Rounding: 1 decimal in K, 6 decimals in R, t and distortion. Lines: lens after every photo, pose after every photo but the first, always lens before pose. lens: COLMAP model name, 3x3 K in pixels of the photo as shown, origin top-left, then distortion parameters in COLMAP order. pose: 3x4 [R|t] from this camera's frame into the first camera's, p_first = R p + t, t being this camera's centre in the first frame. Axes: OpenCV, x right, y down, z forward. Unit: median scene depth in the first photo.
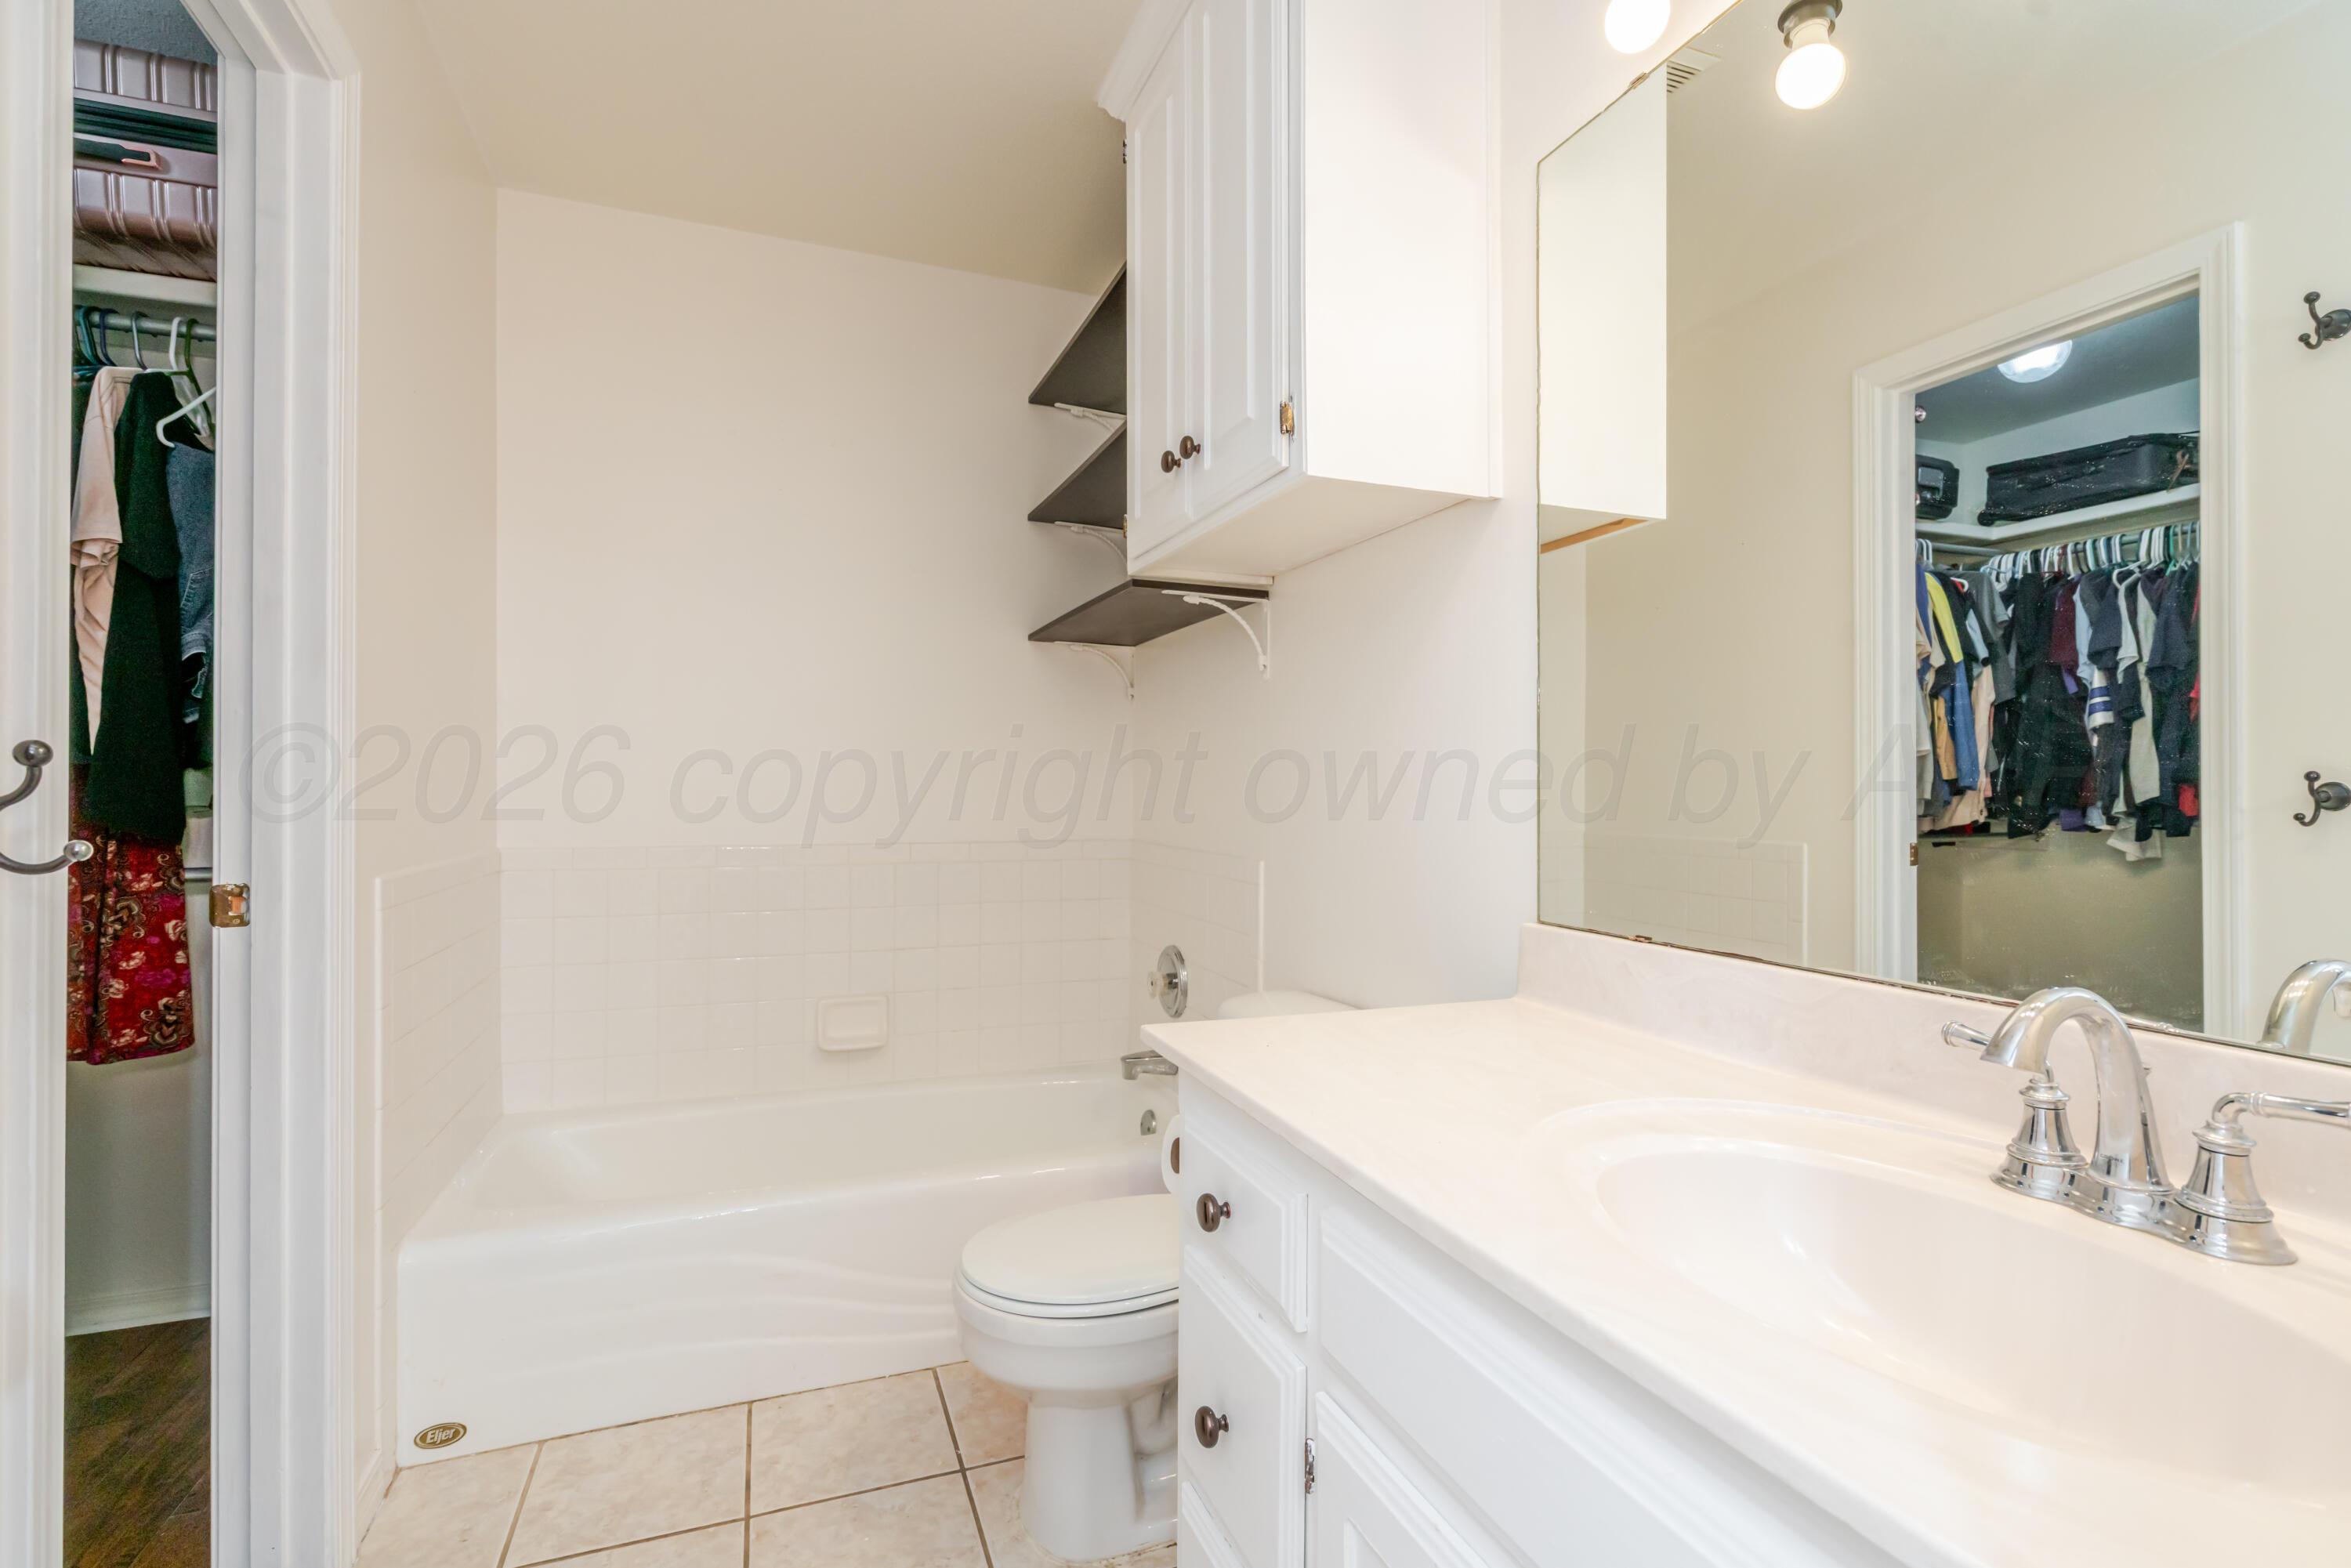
lens RADIAL K [[1068.1, 0, 1177.4], [0, 1068.1, 781.9], [0, 0, 1]] dist [-0.012256, 0.006345]
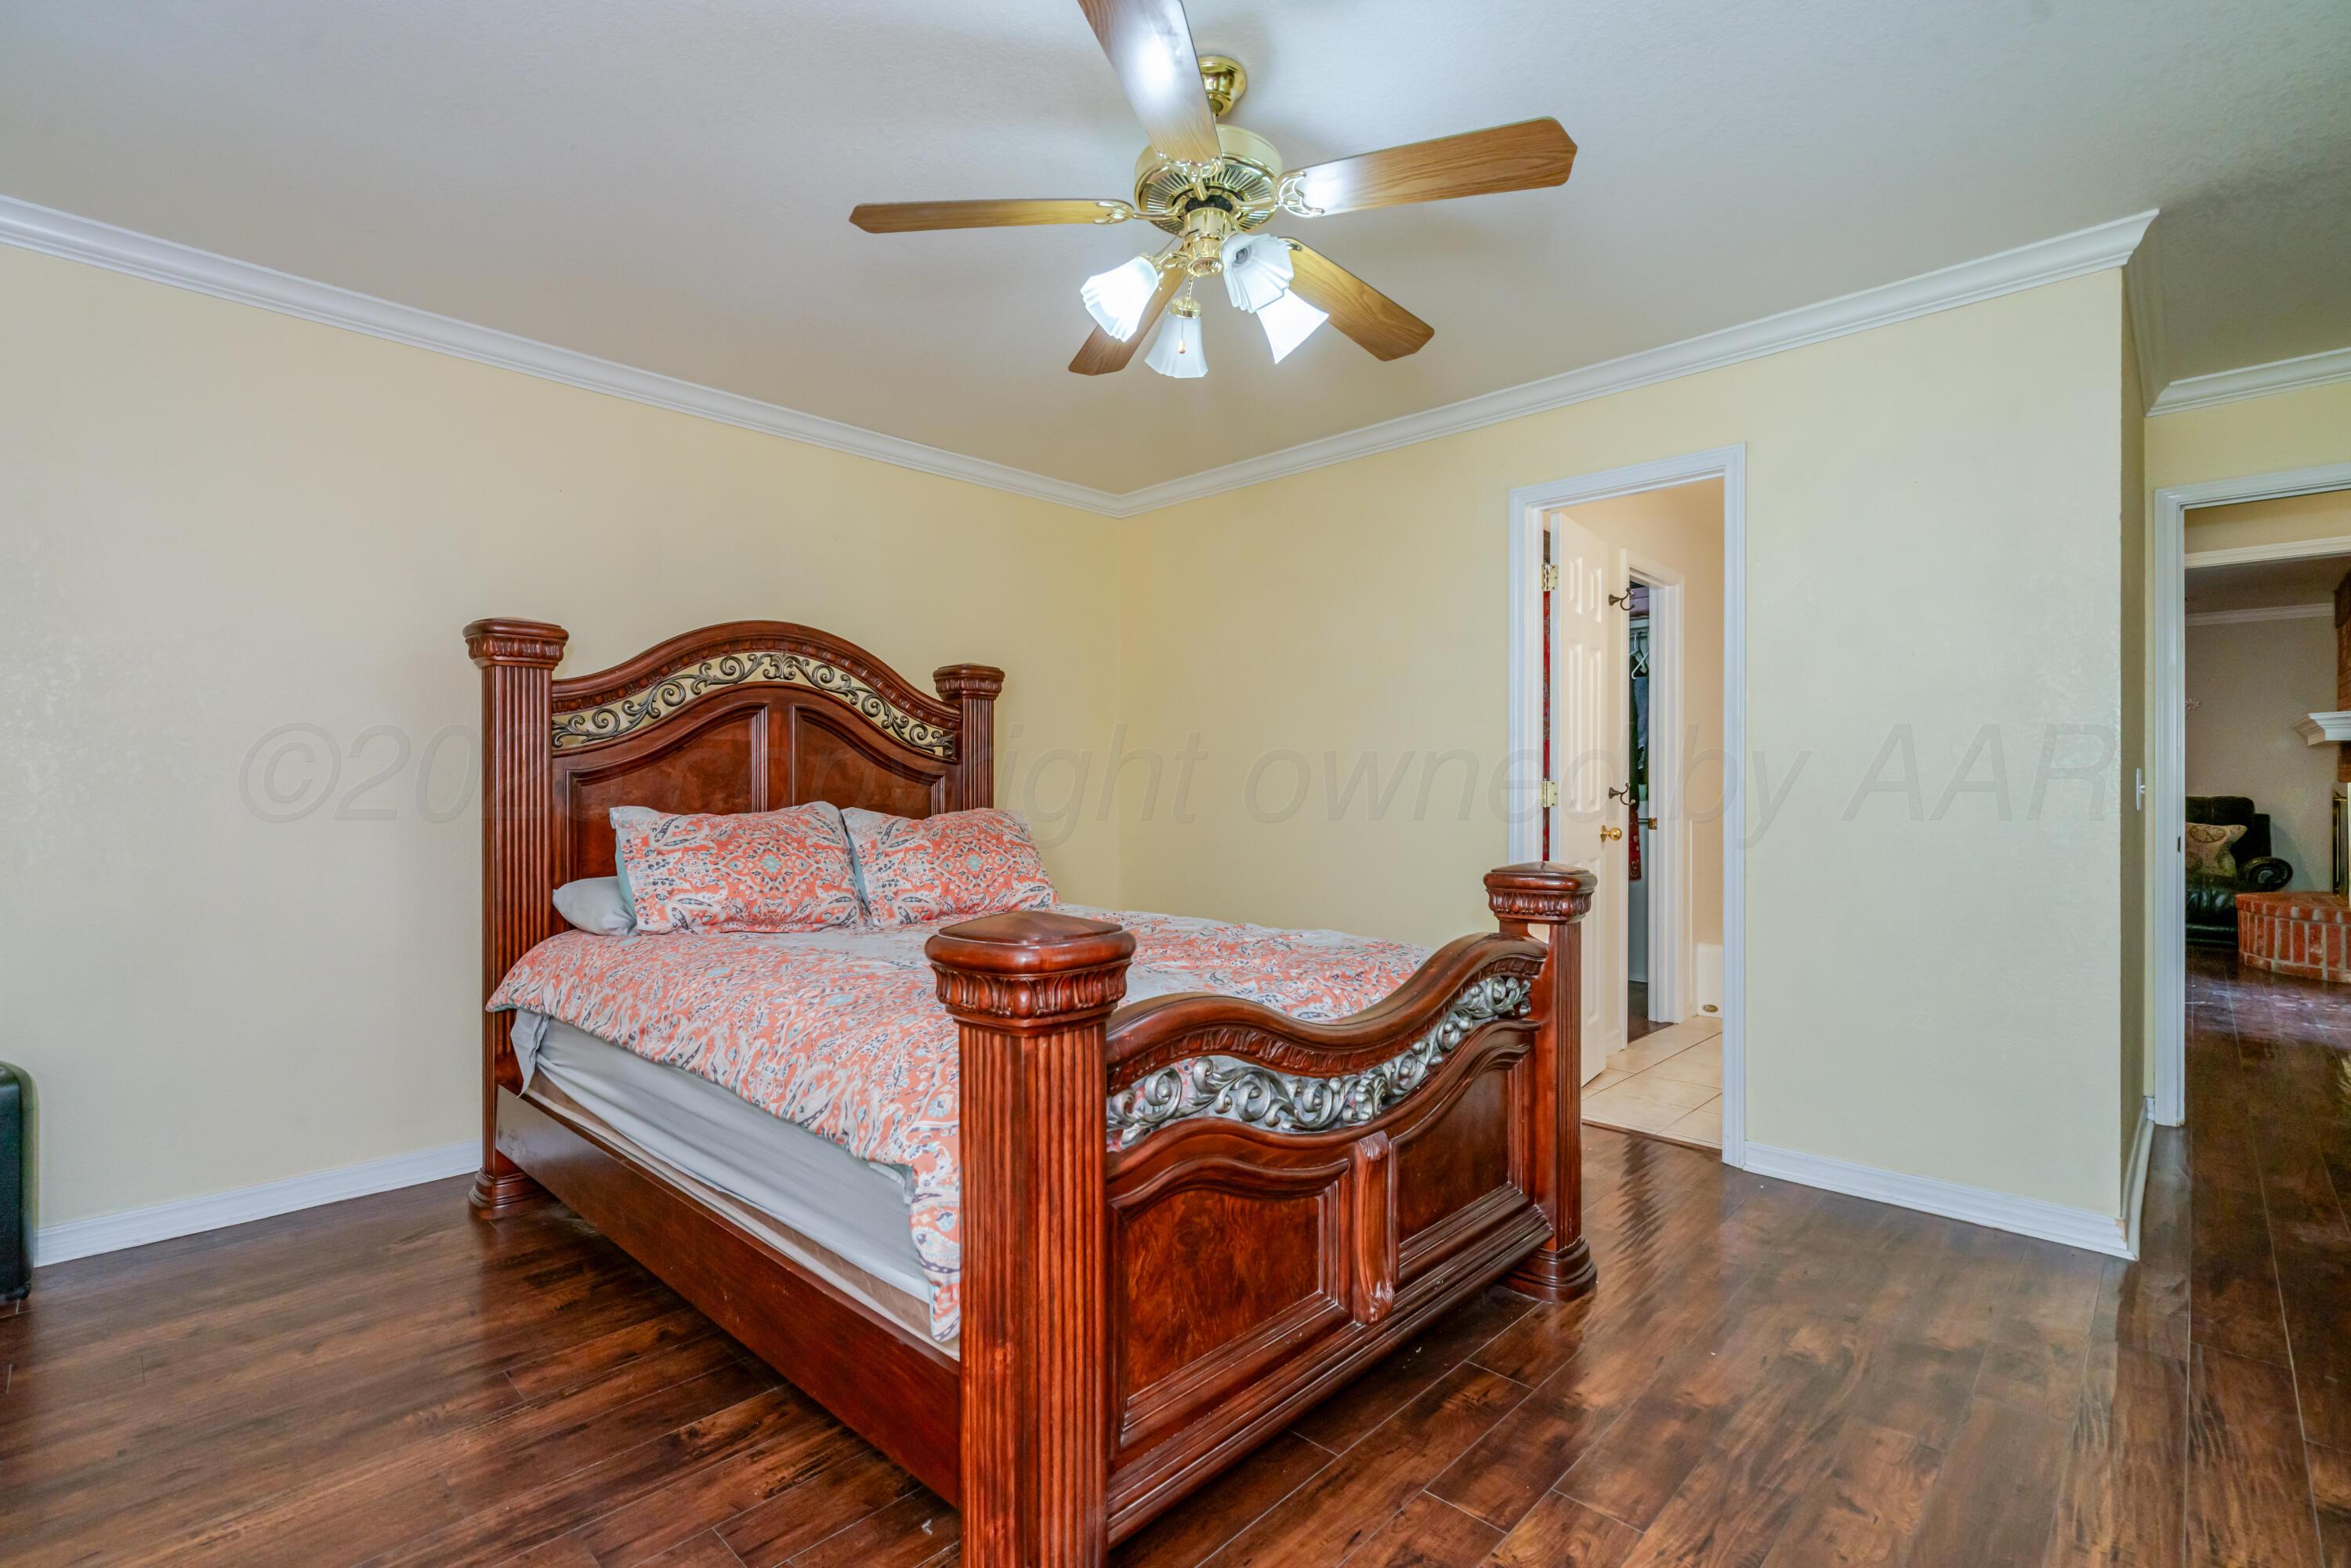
lens RADIAL K [[1068.1, 0, 1178.5], [0, 1068.1, 790.5], [0, 0, 1]] dist [-0.012256, 0.006345]
pose [[0.424620, -0.000382, -0.905372, 1.530058], [0.004451, 0.999989, 0.001665, -0.003876], [0.905361, -0.004736, 0.424617, -1.794942]]
